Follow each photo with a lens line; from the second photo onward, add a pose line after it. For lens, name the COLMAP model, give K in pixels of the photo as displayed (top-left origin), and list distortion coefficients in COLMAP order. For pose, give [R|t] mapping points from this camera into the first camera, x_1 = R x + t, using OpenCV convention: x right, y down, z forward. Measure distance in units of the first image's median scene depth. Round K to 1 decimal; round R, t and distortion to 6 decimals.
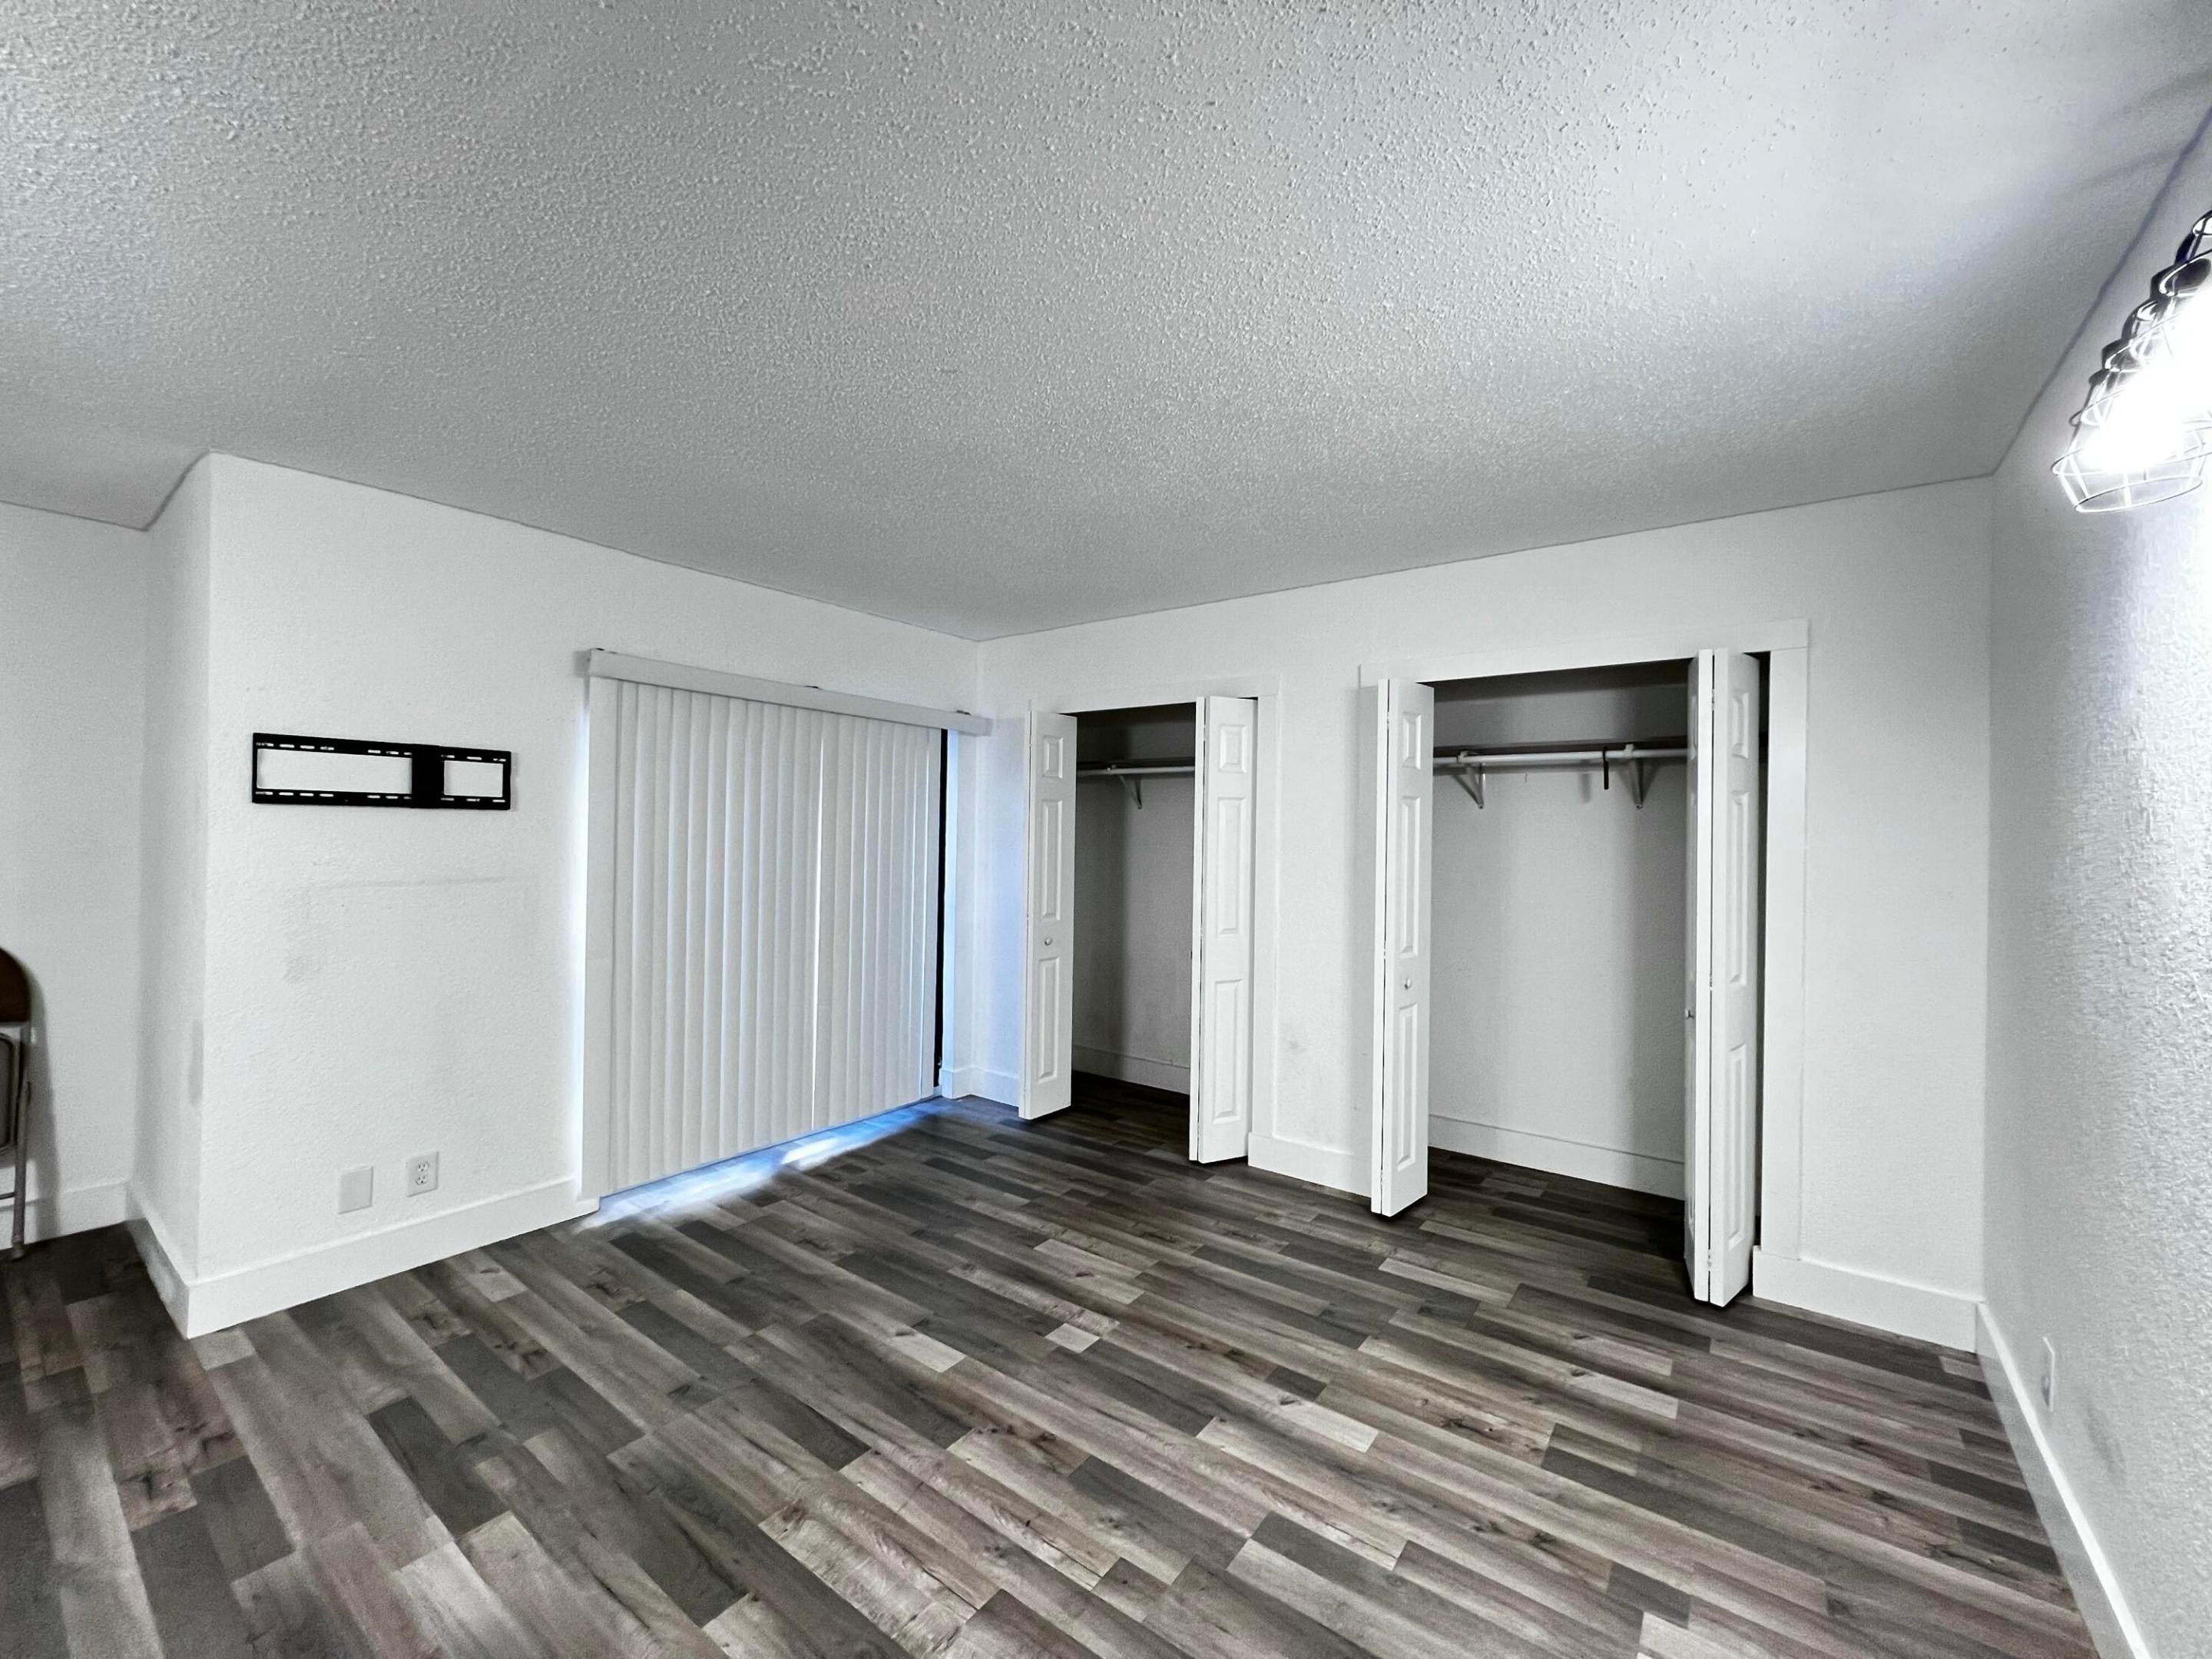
lens RADIAL K [[880.8, 0, 1102.3], [0, 880.8, 831.2], [0, 0, 1]] dist [0.001390, 0.000499]
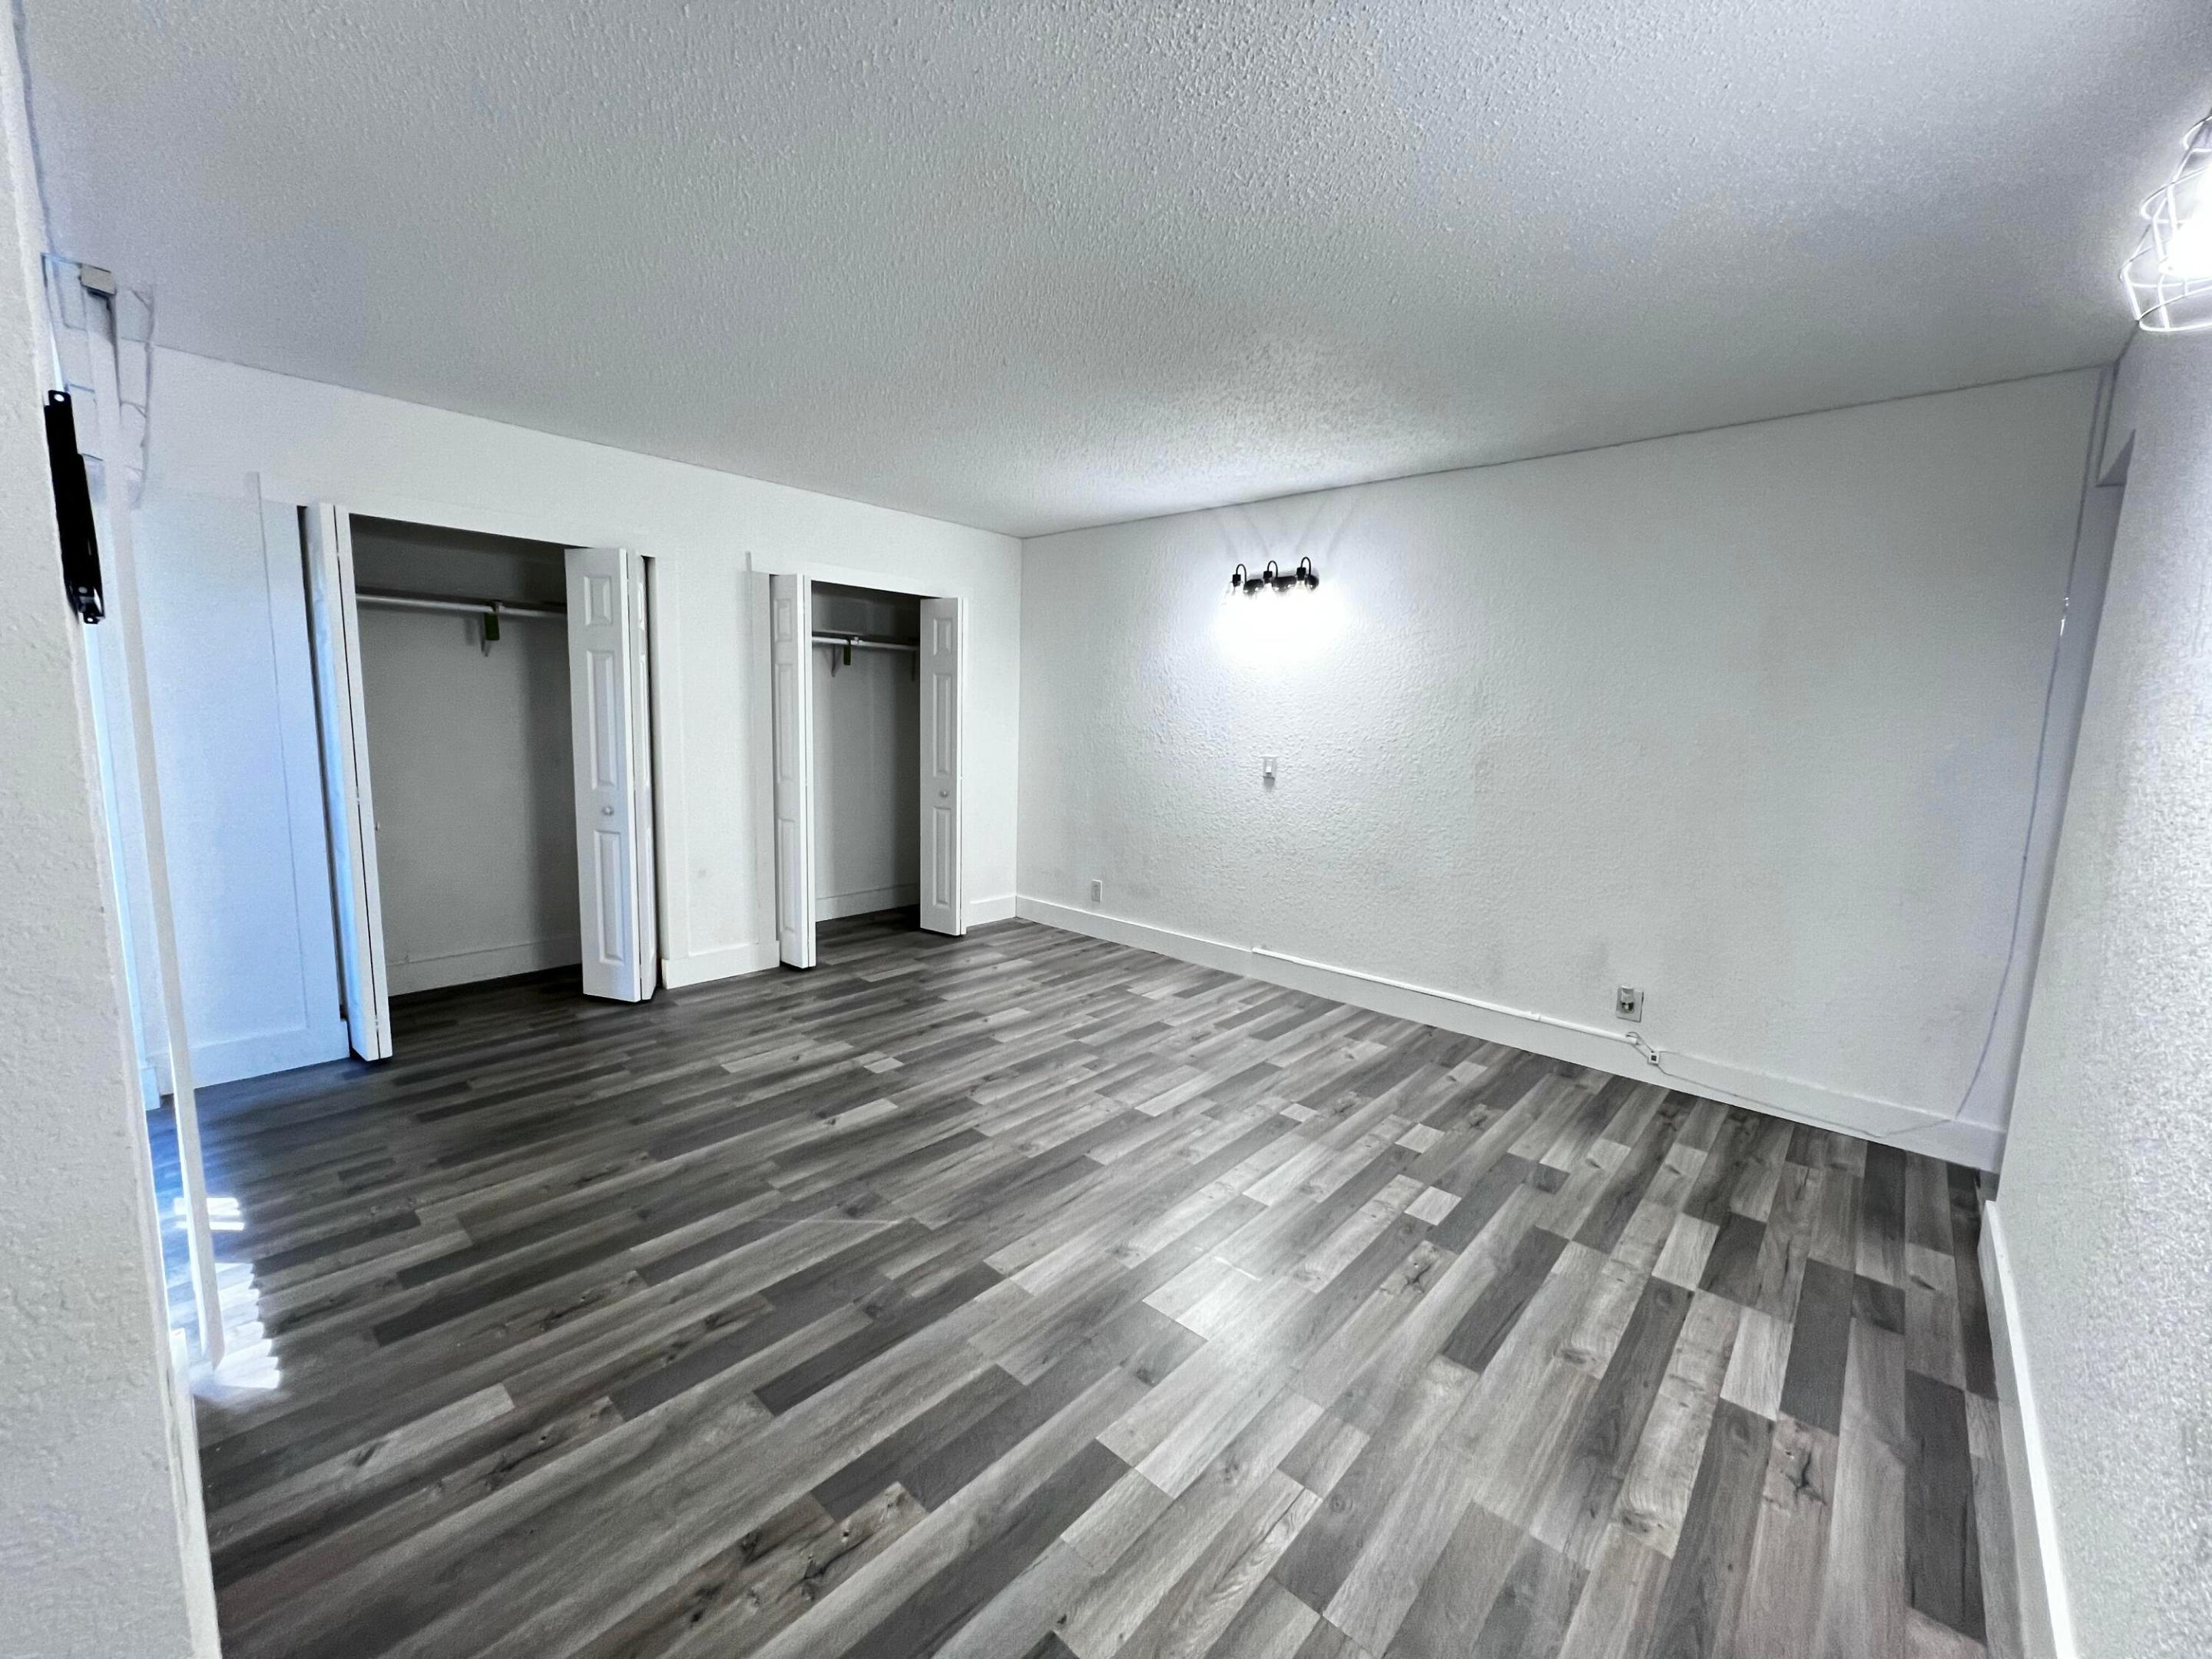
lens RADIAL K [[880.8, 0, 1099.5], [0, 880.8, 826.4], [0, 0, 1]] dist [0.001390, 0.000499]
pose [[0.095945, -0.137671, 0.985820, -1.342831], [-0.032258, 0.989439, 0.141316, 0.000822], [-0.994864, -0.045359, 0.090491, 0.574336]]
